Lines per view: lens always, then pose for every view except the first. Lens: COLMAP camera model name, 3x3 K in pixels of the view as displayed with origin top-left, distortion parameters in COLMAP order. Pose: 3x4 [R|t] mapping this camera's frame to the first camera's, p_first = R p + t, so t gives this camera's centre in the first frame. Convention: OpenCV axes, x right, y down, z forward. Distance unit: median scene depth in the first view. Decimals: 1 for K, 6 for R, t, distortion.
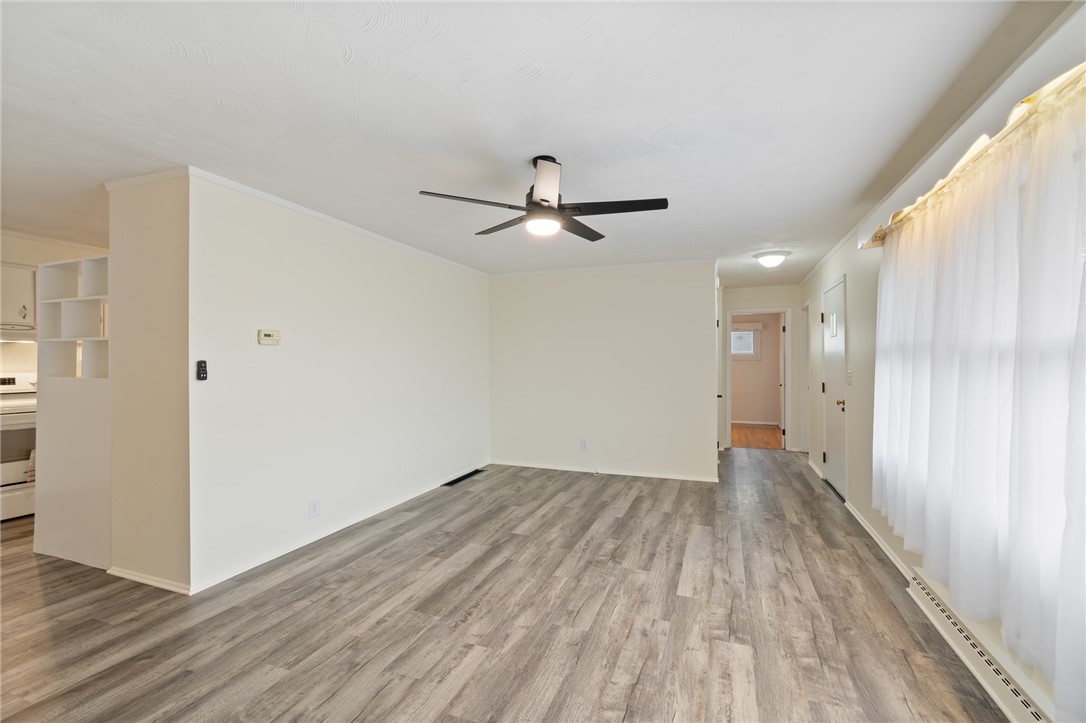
lens RADIAL K [[487.3, 0, 543.1], [0, 487.3, 367.8], [0, 0, 1]] dist [0.004276, -0.000288]
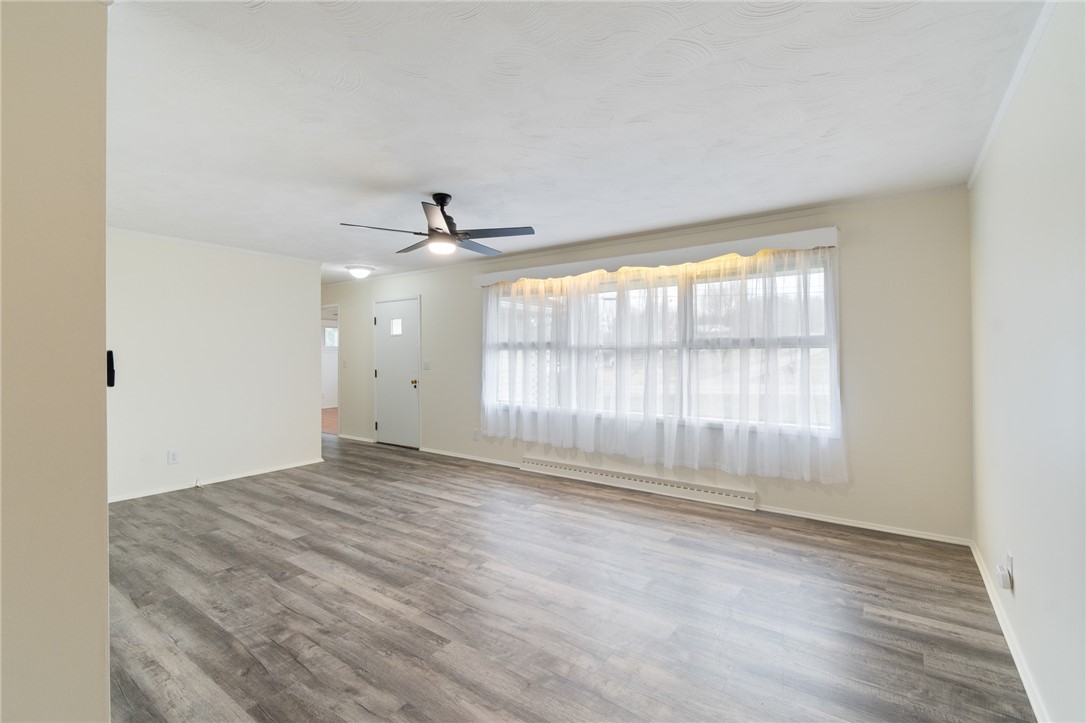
lens RADIAL K [[487.3, 0, 543.1], [0, 487.3, 367.8], [0, 0, 1]] dist [0.004276, -0.000288]
pose [[0.253226, -0.028785, 0.966979, -1.094465], [0.014896, 0.999555, 0.025854, -0.009593], [-0.967292, 0.007857, 0.253542, 0.382509]]
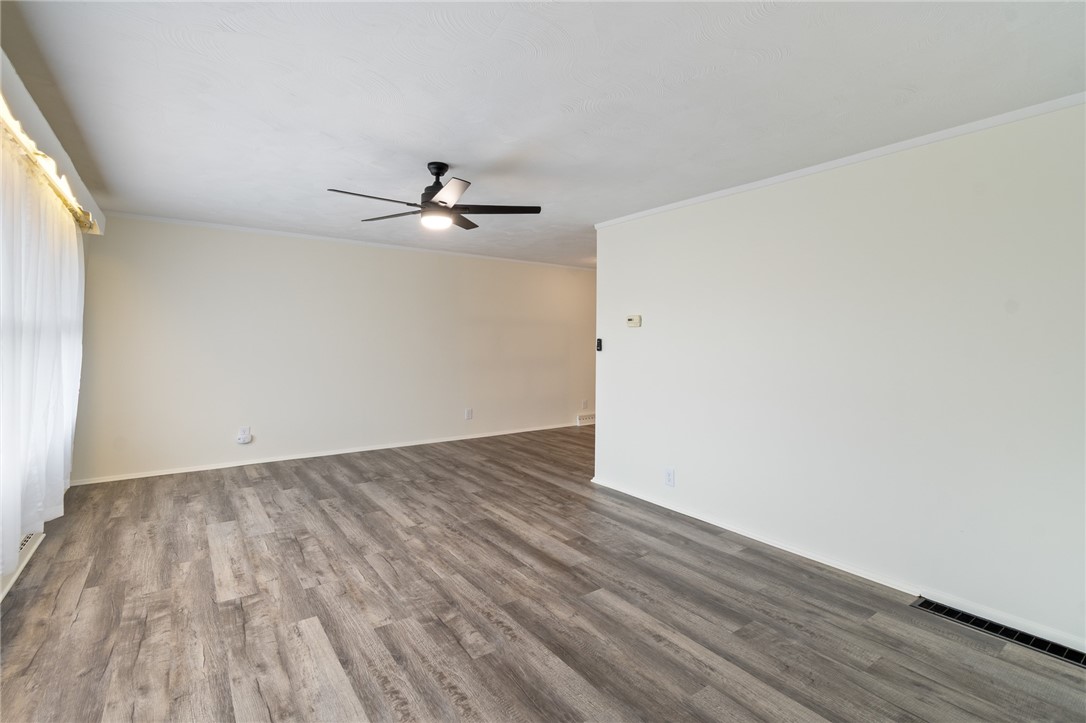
lens RADIAL K [[481.0, 0, 543.2], [0, 481.0, 354.0], [0, 0, 1]] dist [0.001122, -0.000598]
pose [[-0.536250, 0.021711, -0.843780, 0.720453], [-0.019929, 0.999065, 0.038372, -0.026815], [0.843824, 0.037393, -0.535316, 1.676322]]
